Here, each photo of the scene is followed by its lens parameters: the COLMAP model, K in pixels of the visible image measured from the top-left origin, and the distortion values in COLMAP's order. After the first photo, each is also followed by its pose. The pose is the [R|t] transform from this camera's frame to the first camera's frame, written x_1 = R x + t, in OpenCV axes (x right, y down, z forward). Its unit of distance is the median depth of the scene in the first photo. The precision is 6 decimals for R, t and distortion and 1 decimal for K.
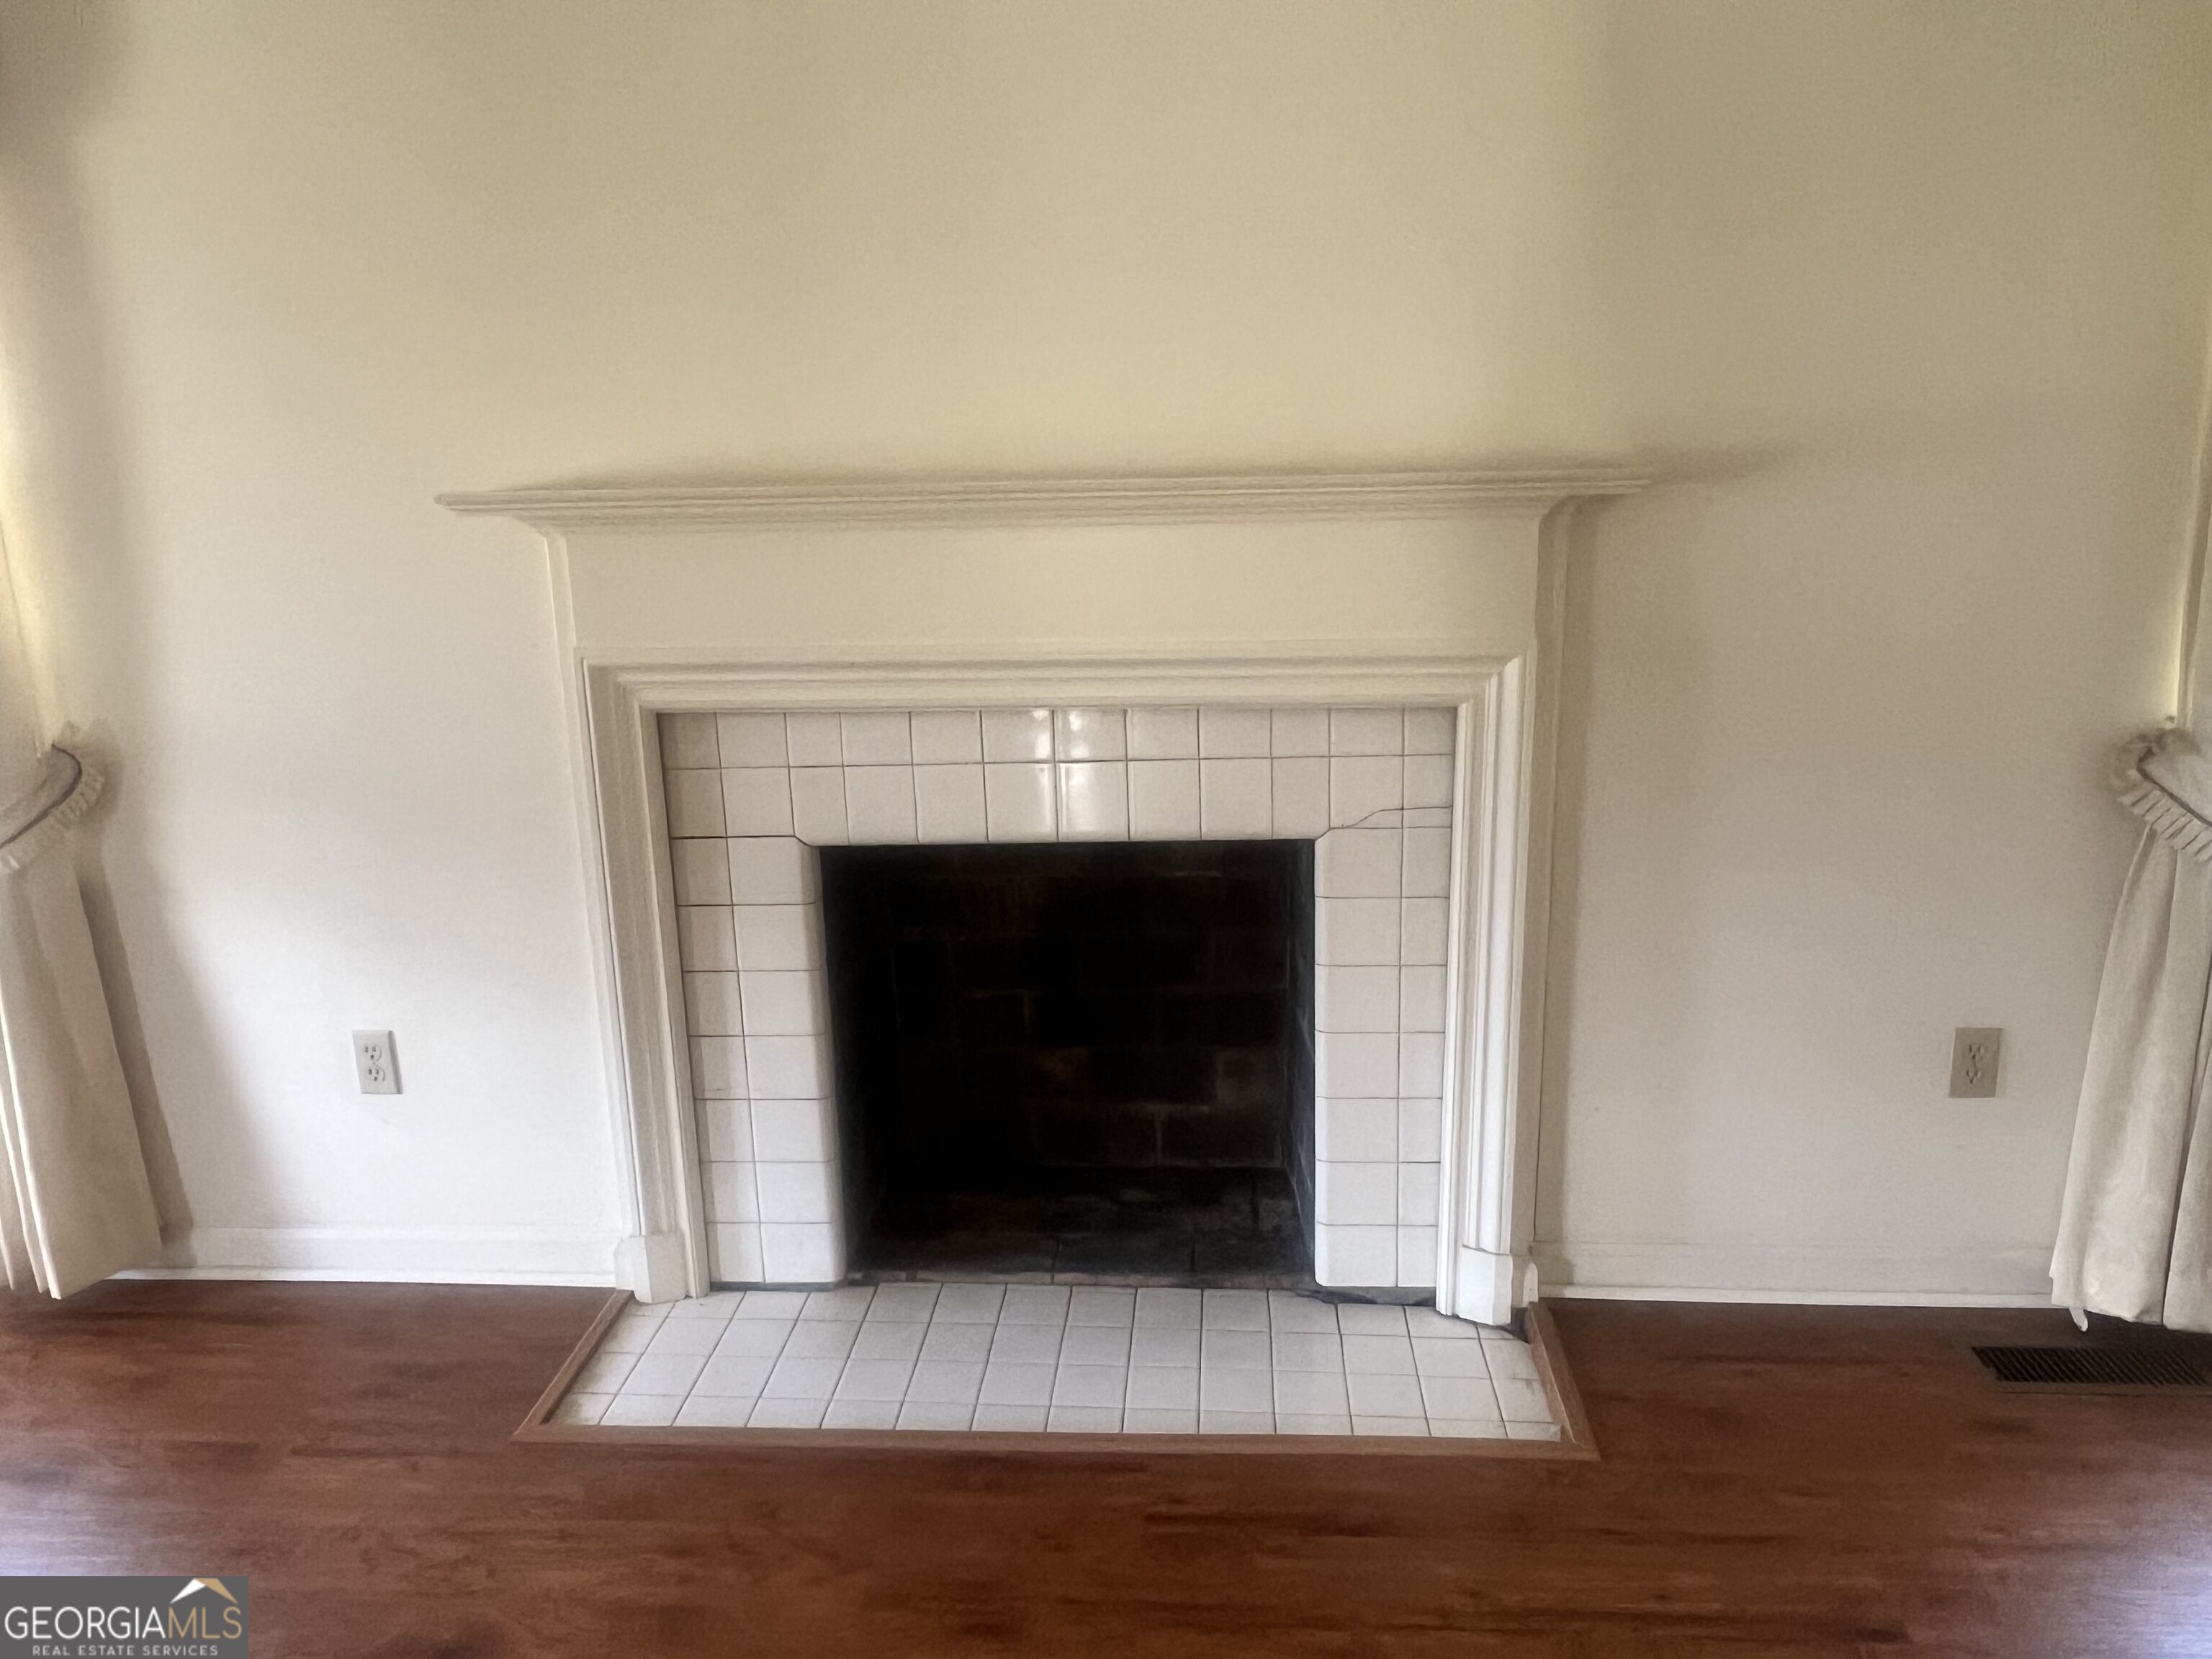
lens RADIAL K [[1576.3, 0, 1105.0], [0, 1576.3, 820.3], [0, 0, 1]] dist [0.006141, 0.001016]
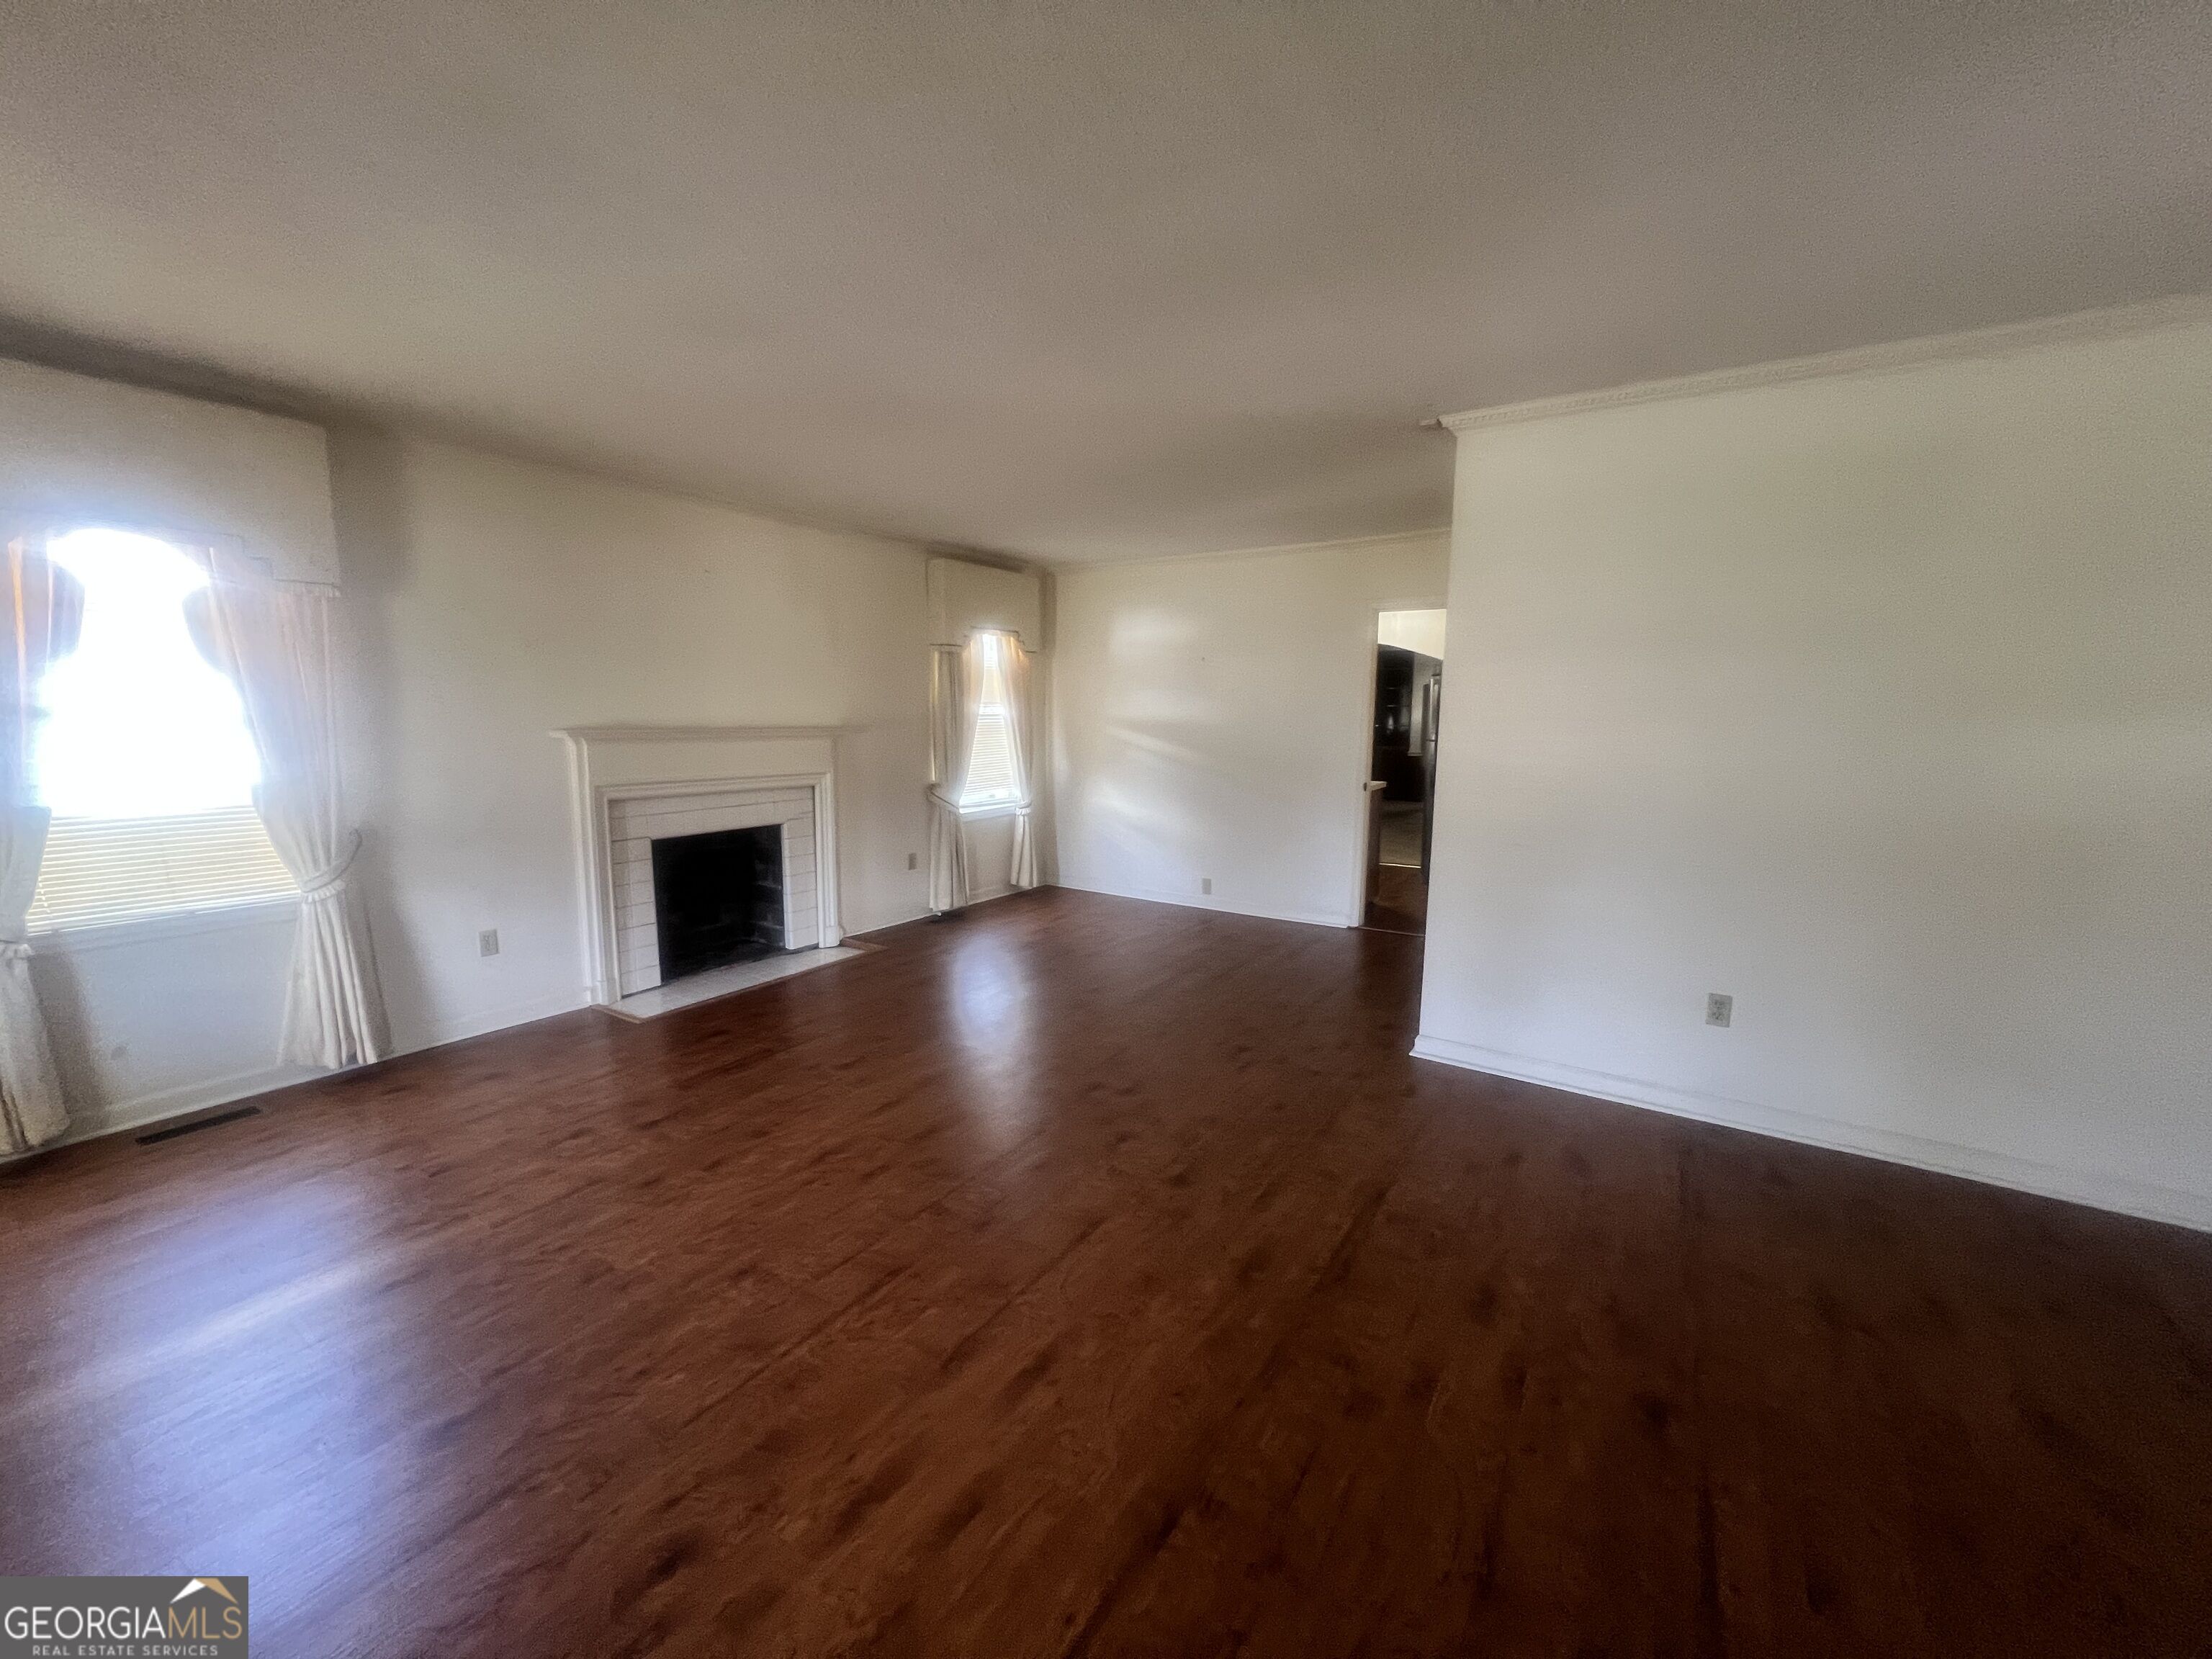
lens RADIAL K [[893.2, 0, 1101.7], [0, 893.2, 832.5], [0, 0, 1]] dist [0.000991, -0.001455]
pose [[0.482592, -0.087159, 0.871497, -1.350350], [0.181886, 0.983317, -0.002377, 0.174696], [-0.856751, 0.159661, 0.490394, -0.685934]]
